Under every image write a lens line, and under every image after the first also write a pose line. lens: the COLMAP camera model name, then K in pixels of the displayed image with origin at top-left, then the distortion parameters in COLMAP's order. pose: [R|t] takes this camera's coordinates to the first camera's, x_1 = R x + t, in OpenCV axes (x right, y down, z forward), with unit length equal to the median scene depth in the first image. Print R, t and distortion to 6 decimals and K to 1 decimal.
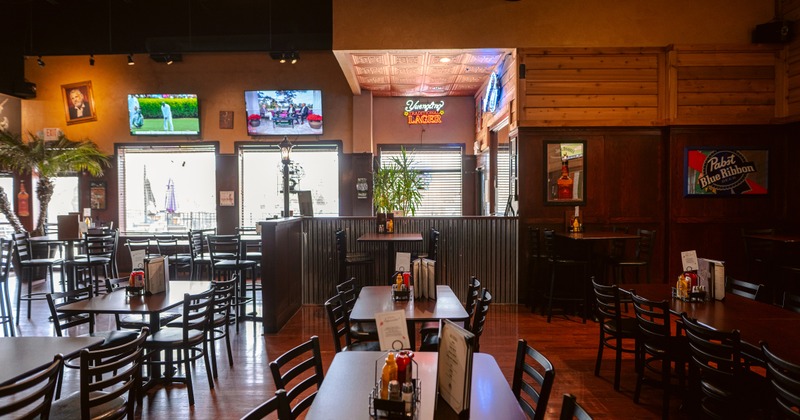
lens RADIAL K [[471.1, 0, 401.0], [0, 471.1, 216.4], [0, 0, 1]] dist [-0.016315, -0.000205]
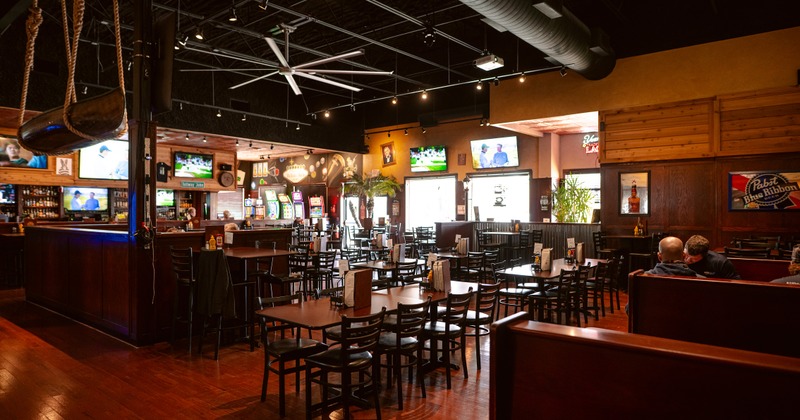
lens RADIAL K [[488.6, 0, 385.0], [0, 488.6, 210.1], [0, 0, 1]] dist [-0.002266, -0.000121]
pose [[0.772458, 0.004521, -0.635050, 0.488553], [-0.025333, 0.999398, -0.023700, 0.008136], [0.634560, 0.034394, 0.772108, -0.431352]]
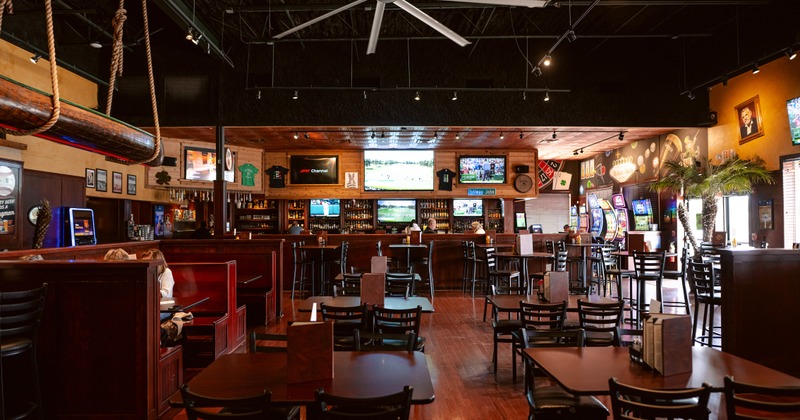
lens RADIAL K [[471.1, 0, 401.0], [0, 471.1, 216.4], [0, 0, 1]] dist [-0.016315, -0.000205]
pose [[0.051180, -0.008081, -0.998657, 0.275237], [-0.026447, 0.999606, -0.009444, -0.012184], [0.998339, 0.026895, 0.050946, 0.235433]]
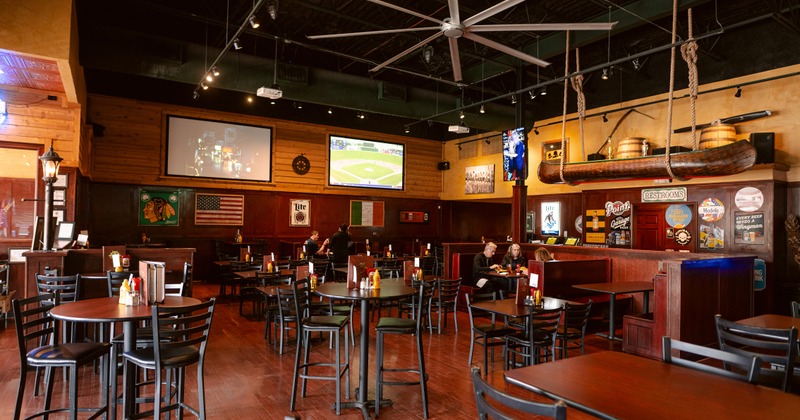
lens RADIAL K [[471.1, 0, 401.0], [0, 471.1, 216.4], [0, 0, 1]] dist [-0.016315, -0.000205]
pose [[-0.554844, 0.006846, 0.831926, -0.884729], [-0.001212, 0.999958, -0.009037, -0.017795], [-0.831953, -0.006022, -0.554813, 0.692797]]
